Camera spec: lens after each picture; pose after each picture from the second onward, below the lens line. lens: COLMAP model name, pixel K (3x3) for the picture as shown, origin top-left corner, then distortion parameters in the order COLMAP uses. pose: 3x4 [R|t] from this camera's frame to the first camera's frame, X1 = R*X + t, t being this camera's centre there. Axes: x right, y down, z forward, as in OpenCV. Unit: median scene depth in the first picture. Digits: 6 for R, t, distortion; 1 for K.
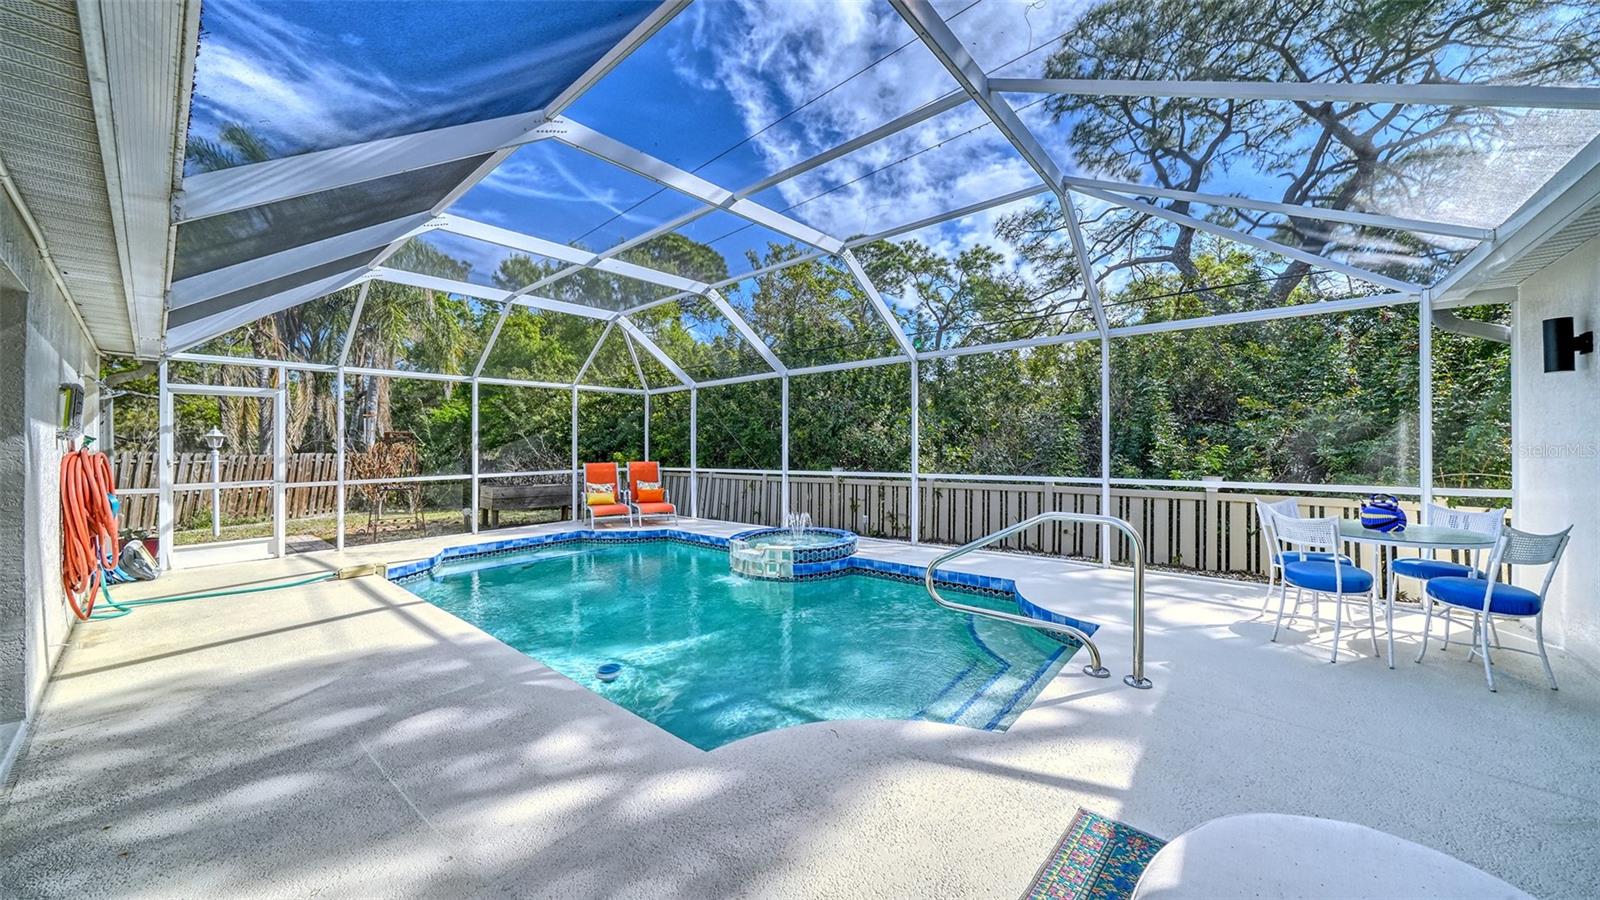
lens RADIAL K [[562.5, 0, 818.7], [0, 562.5, 435.6], [0, 0, 1]] dist [-0.000998, -0.000006]
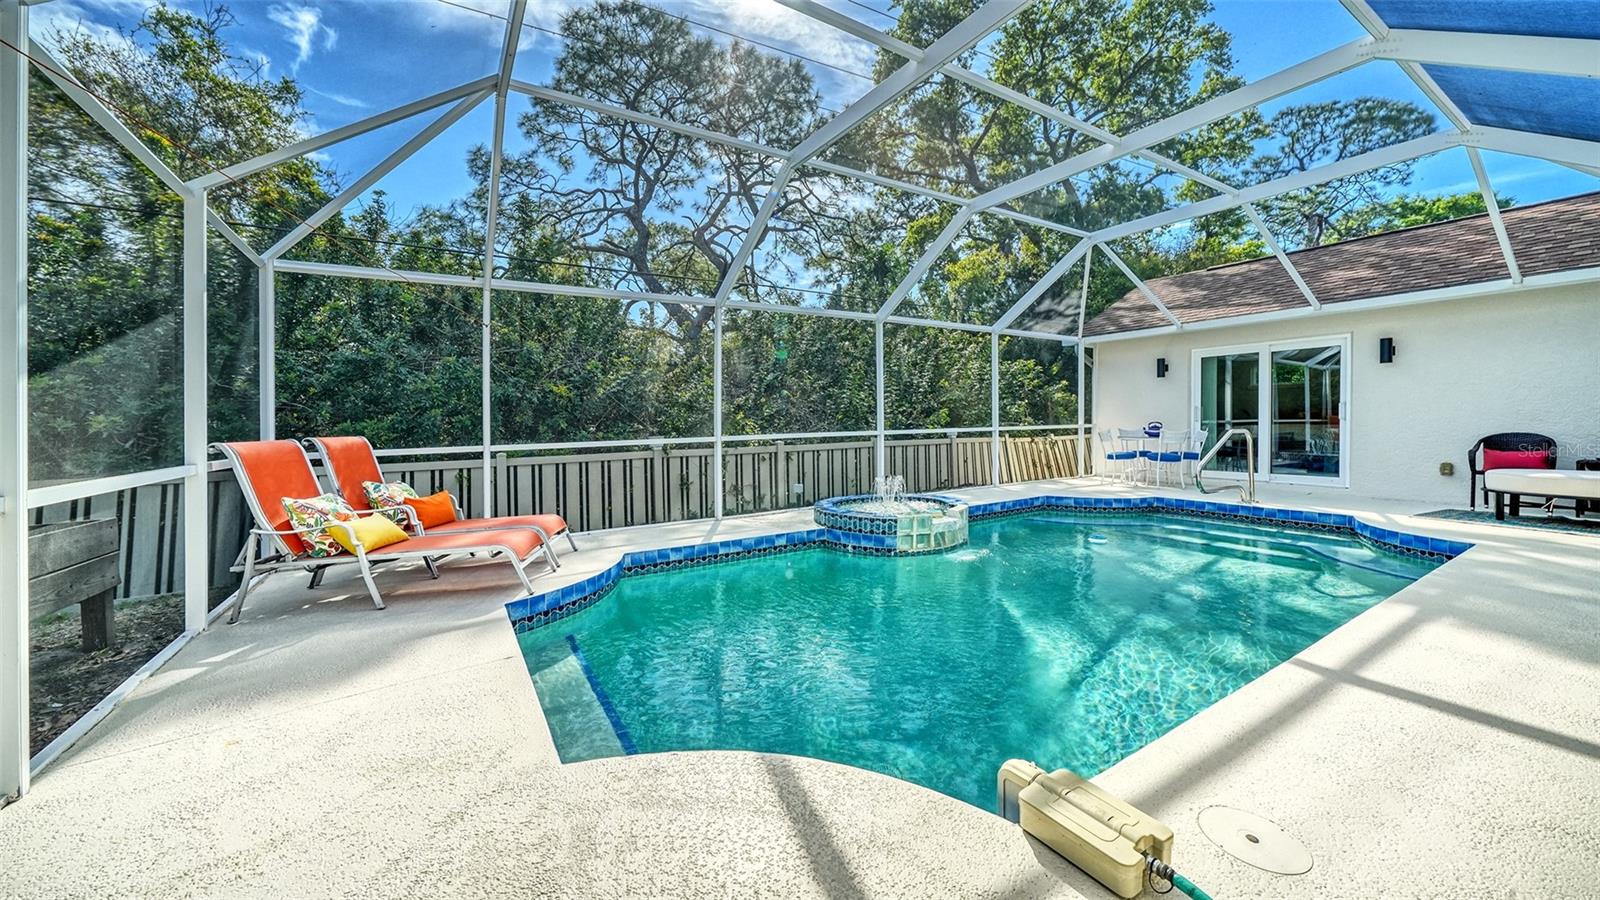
lens RADIAL K [[553.9, 0, 800.0], [0, 553.9, 450.0], [0, 0, 1]] dist [-0.044016, 0.000013]
pose [[0.332633, -0.045594, 0.941953, -0.651703], [-0.000569, 0.998821, 0.048547, 0.042424], [-0.943056, -0.016685, 0.332215, 0.638934]]
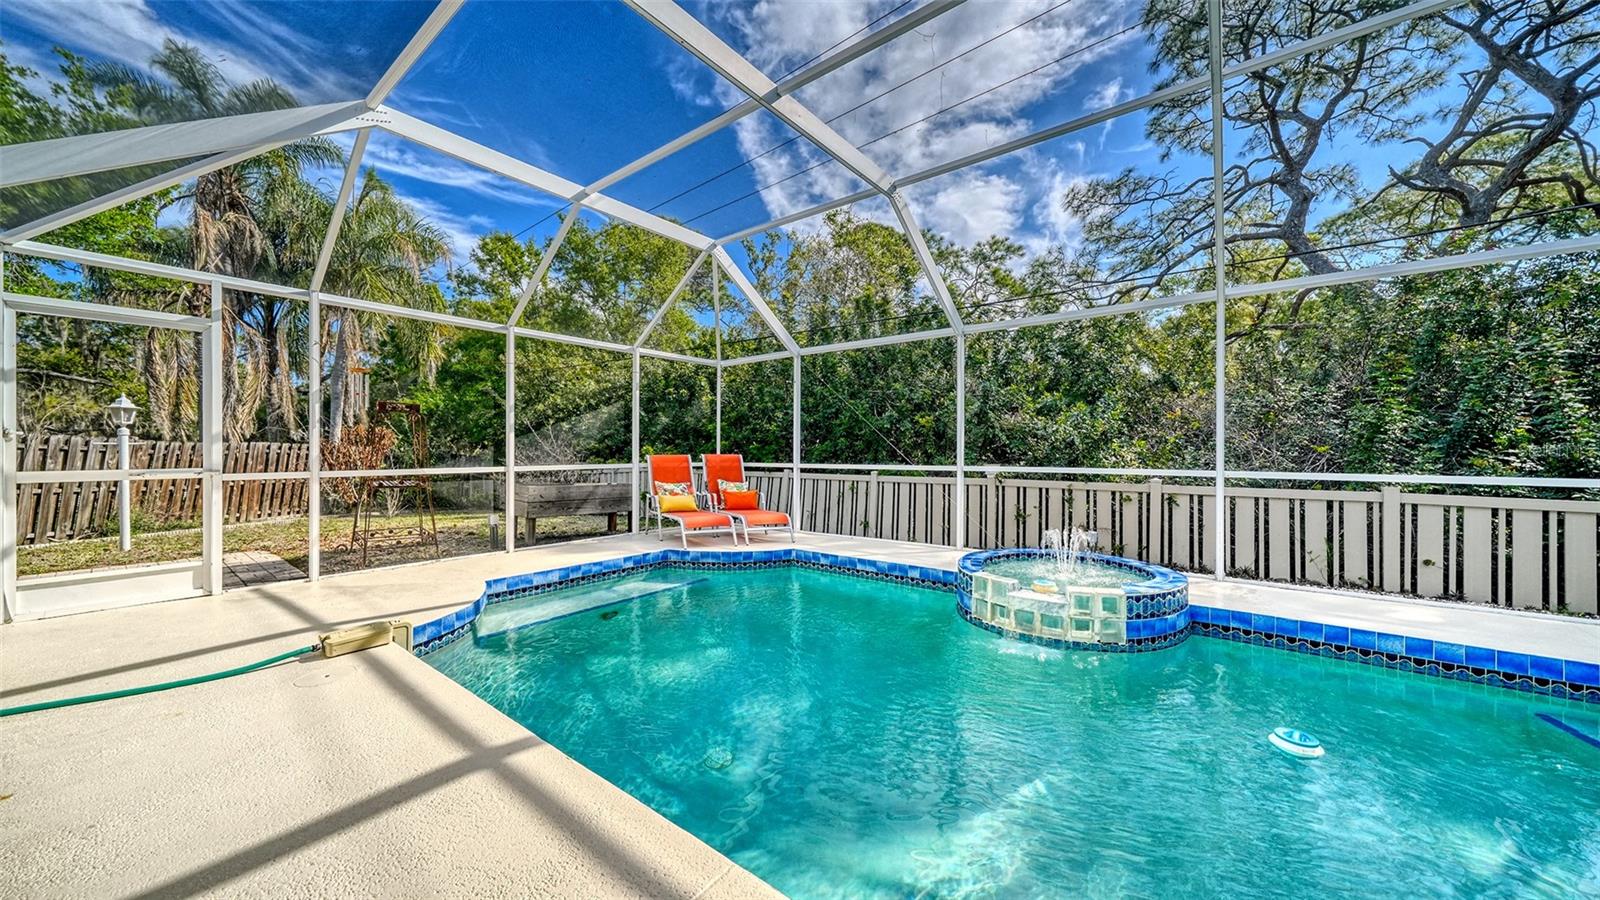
lens RADIAL K [[557.0, 0, 800.0], [0, 557.0, 450.0], [0, 0, 1]] dist [-0.000865, 0.000203]
pose [[0.999348, 0.014042, 0.033266, -0.267707], [-0.014581, 0.999765, 0.016026, 0.031525], [-0.033033, -0.016500, 0.999318, 0.292489]]
